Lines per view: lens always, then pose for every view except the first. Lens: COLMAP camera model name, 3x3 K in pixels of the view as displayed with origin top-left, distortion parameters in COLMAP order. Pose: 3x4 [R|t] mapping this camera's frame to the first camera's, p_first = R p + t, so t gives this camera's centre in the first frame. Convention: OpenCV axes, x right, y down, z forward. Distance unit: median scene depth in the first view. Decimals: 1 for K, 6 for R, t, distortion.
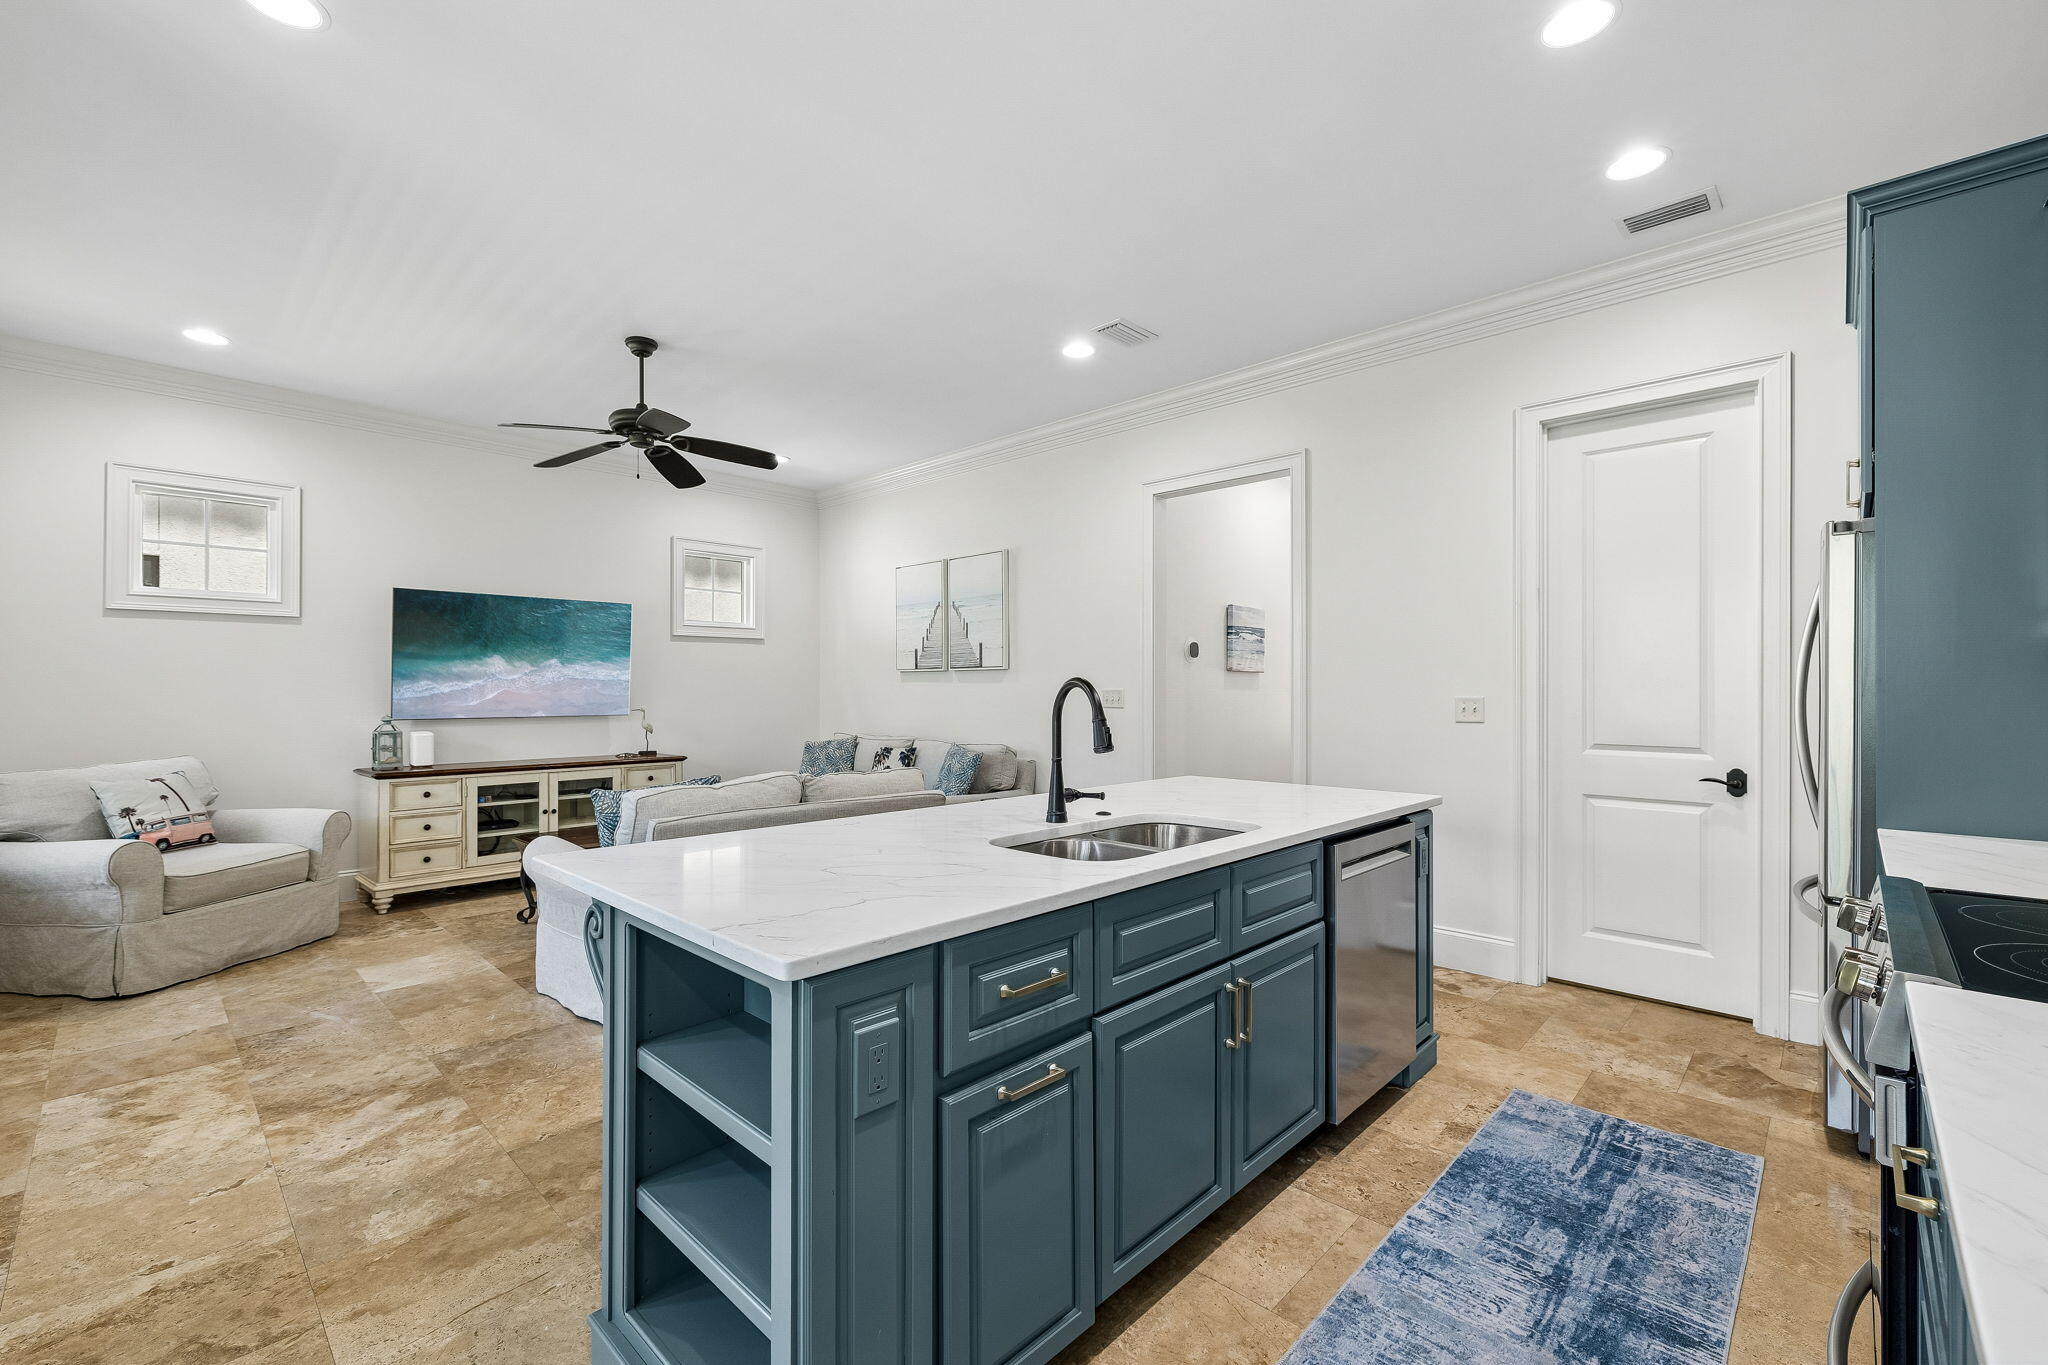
lens RADIAL K [[862.0, 0, 1017.2], [0, 862.0, 688.4], [0, 0, 1]] dist [0.001664, -0.000125]
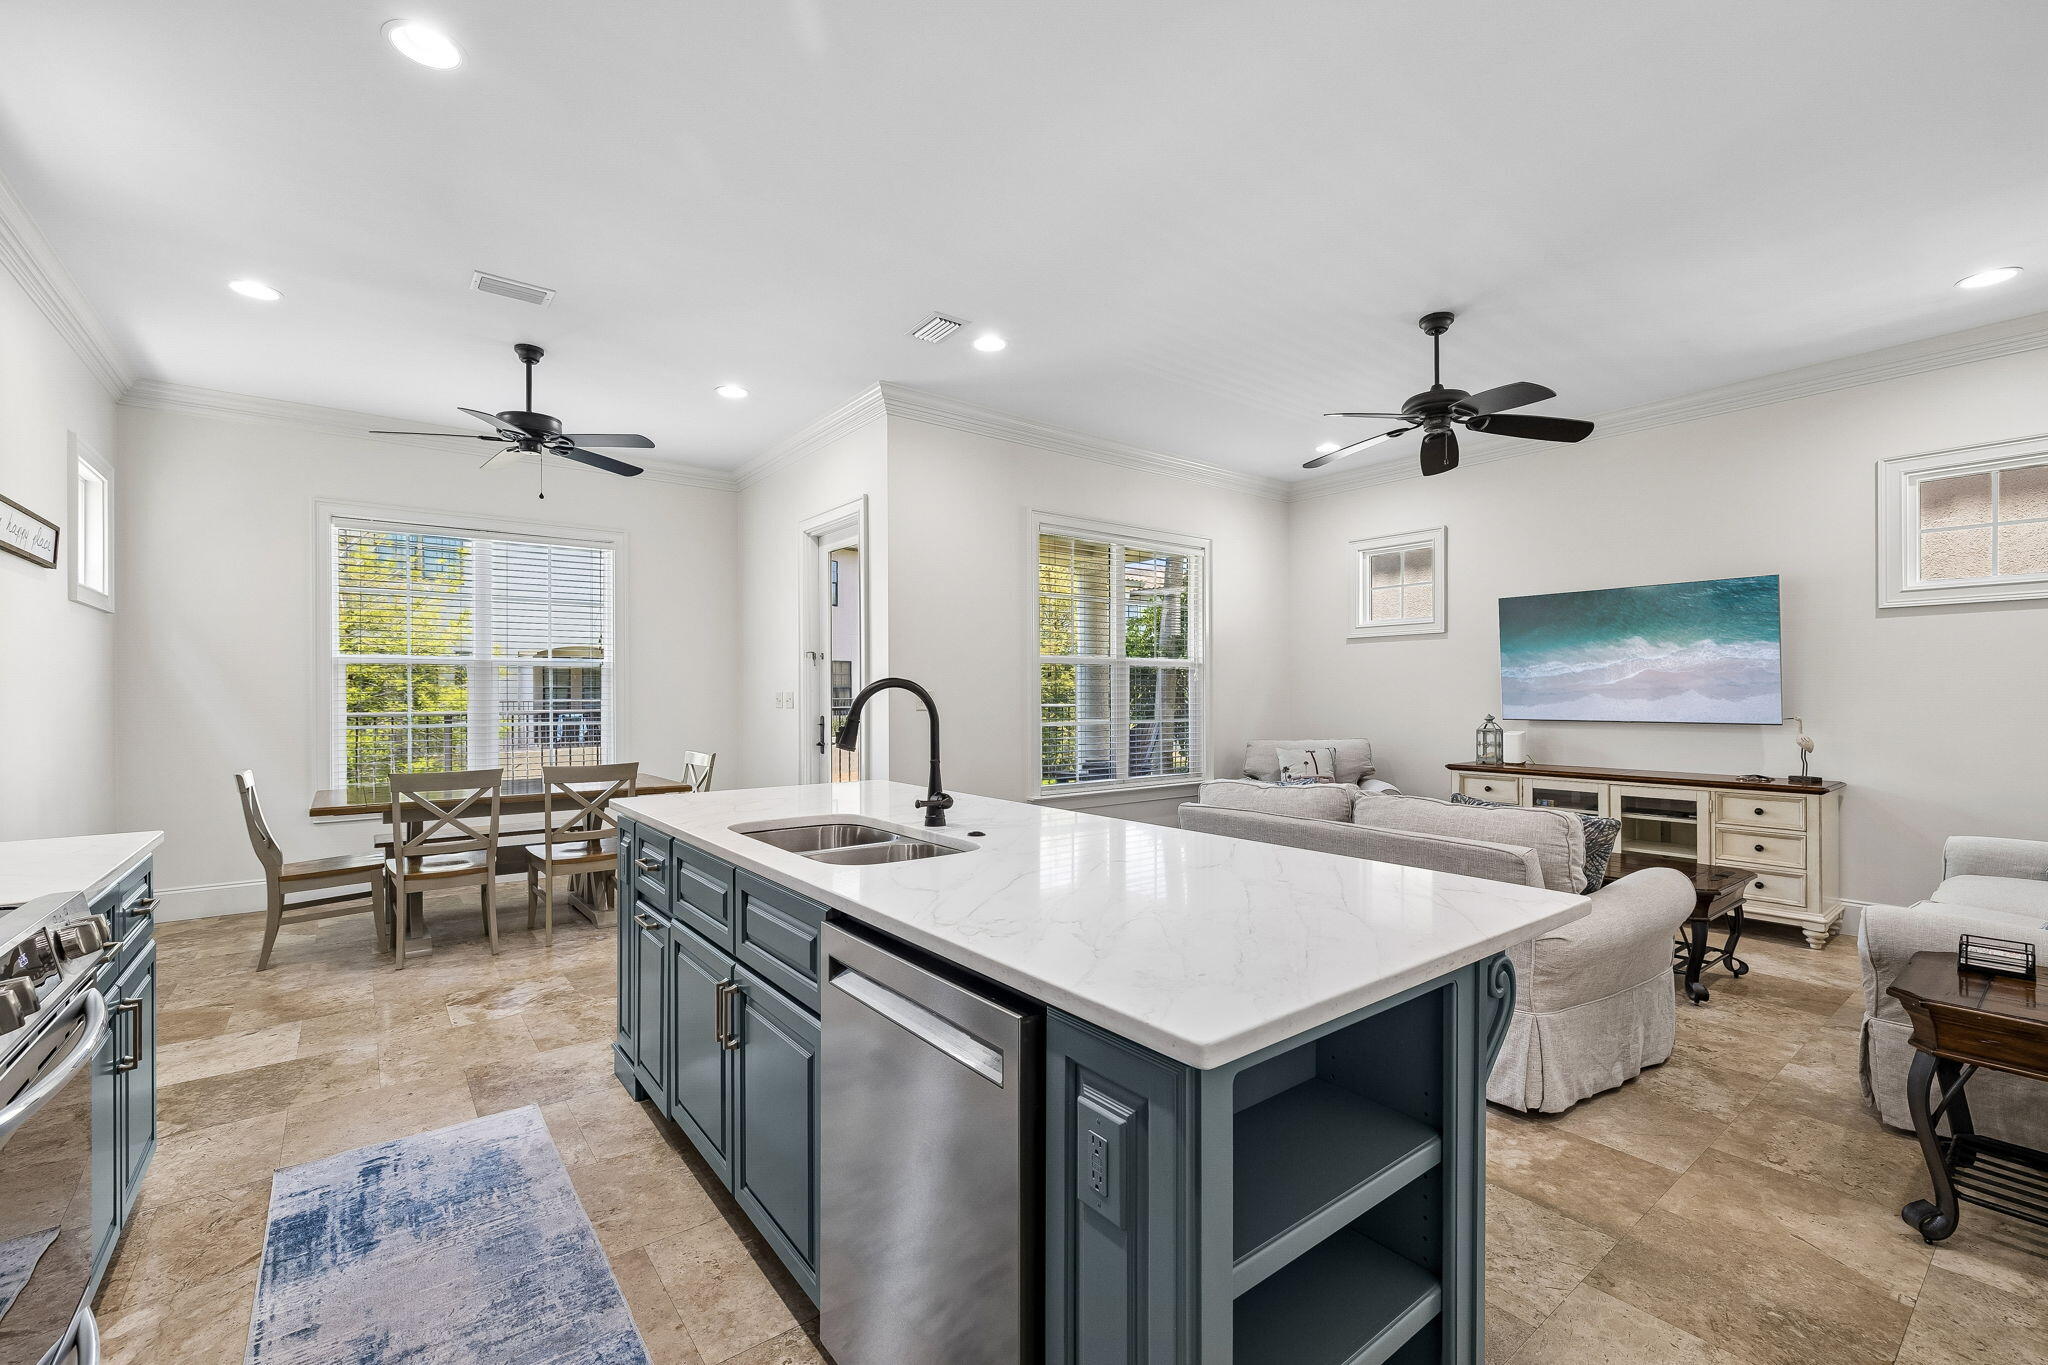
lens RADIAL K [[862.0, 0, 1017.2], [0, 862.0, 688.4], [0, 0, 1]] dist [0.001664, -0.000125]
pose [[-0.145087, -0.006108, -0.989400, 0.748178], [0.002535, 0.999975, -0.006545, 0.005352], [0.989416, -0.003458, -0.145068, 0.923458]]
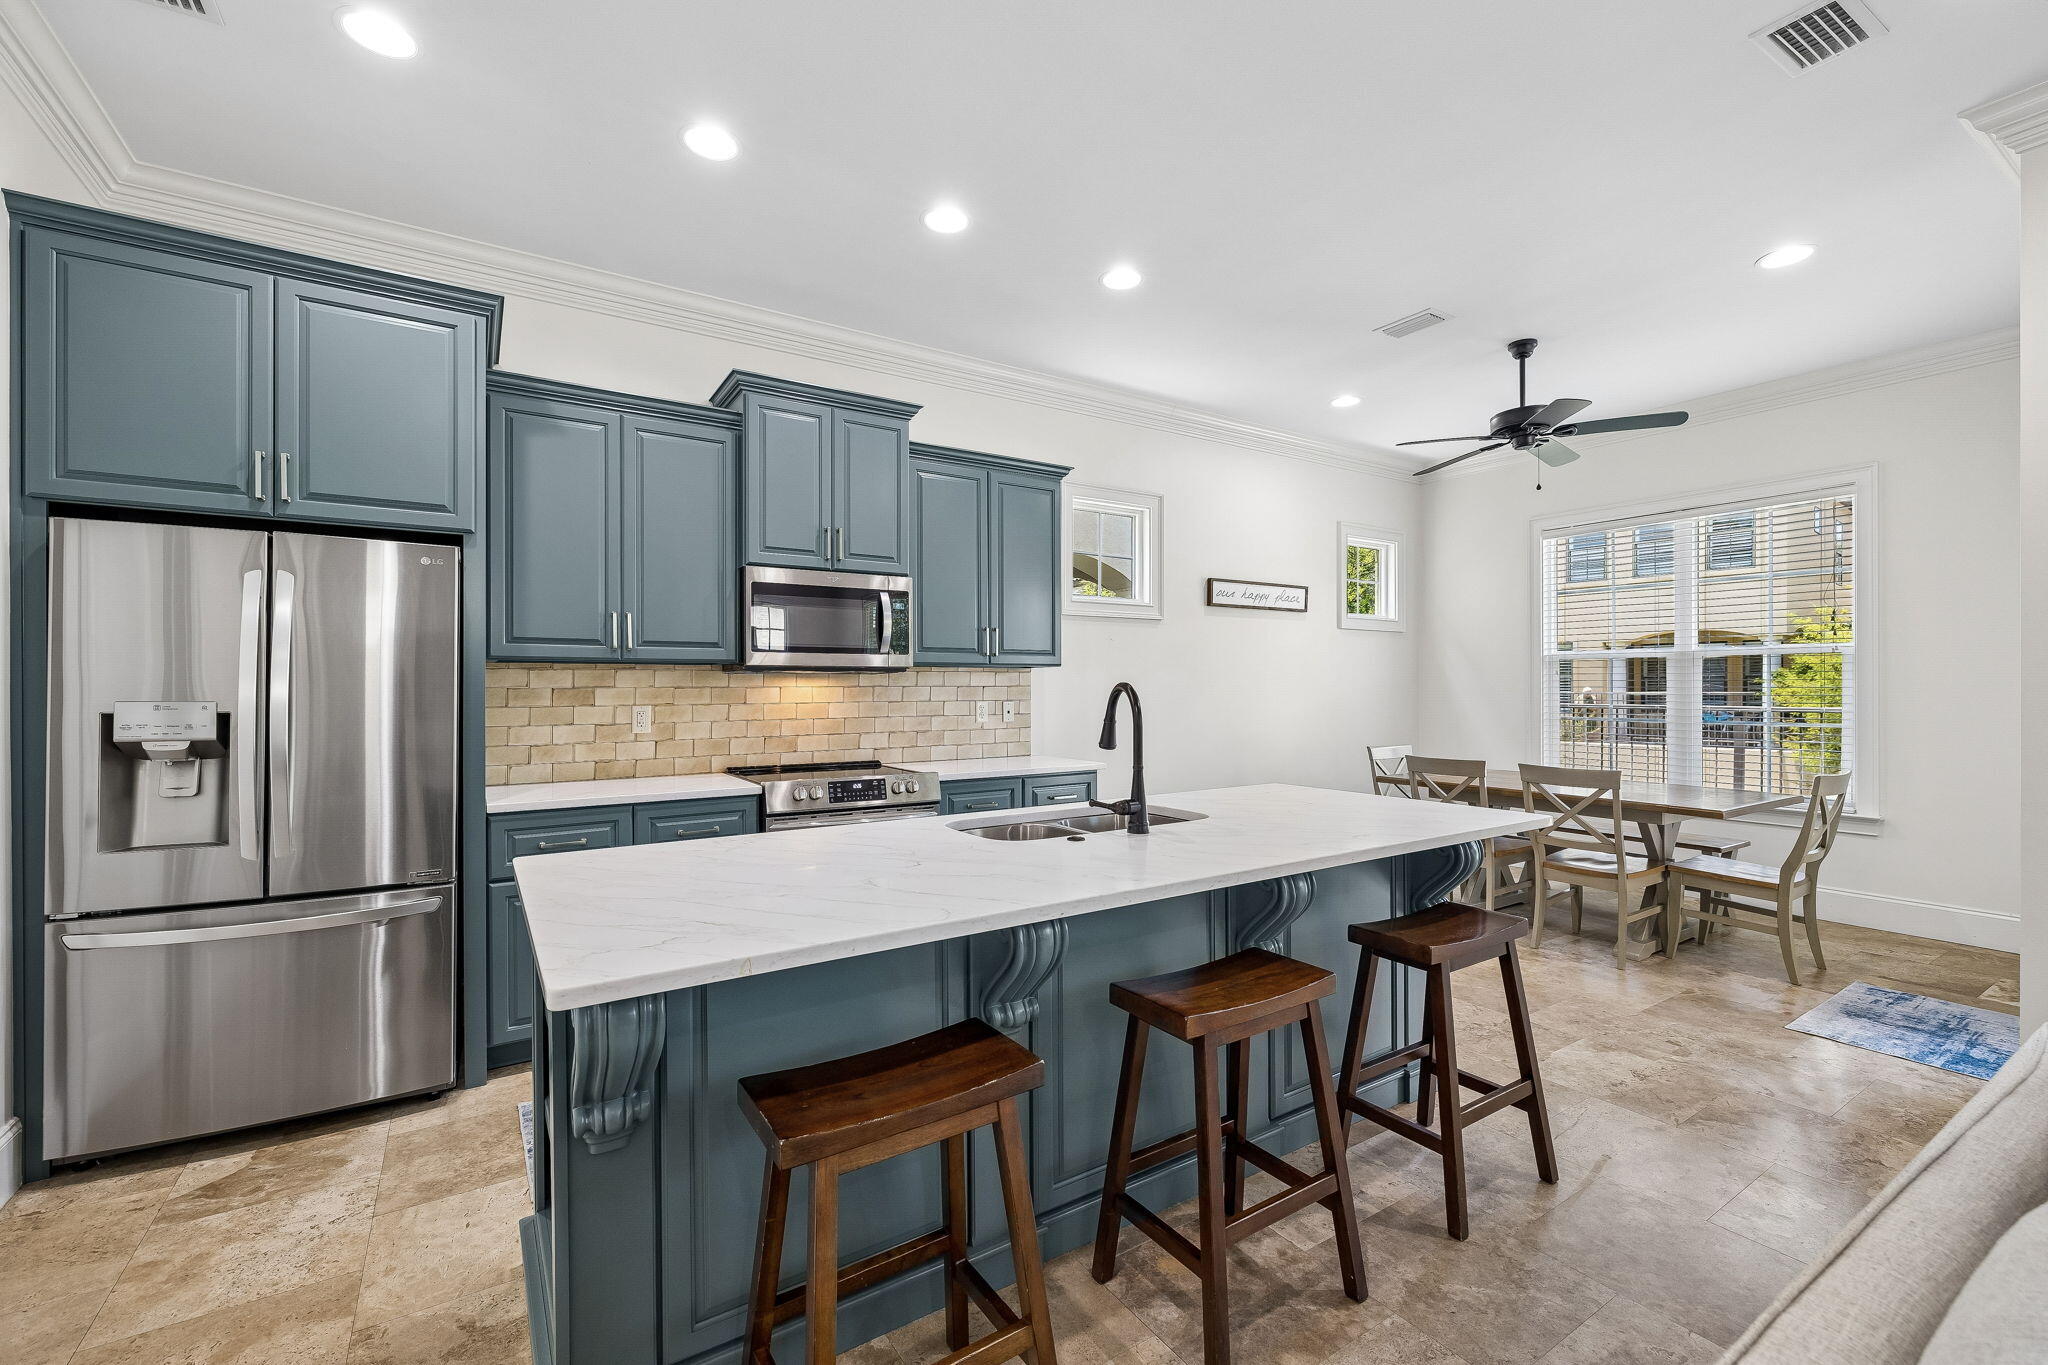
lens RADIAL K [[855.2, 0, 1024.0], [0, 855.2, 682.5], [0, 0, 1]] dist [0.000298, 0.000114]
pose [[-0.974070, 0.003698, 0.226217, -0.035167], [0.003153, 0.999991, -0.002771, -0.006669], [-0.226225, -0.001986, -0.974073, 1.461366]]
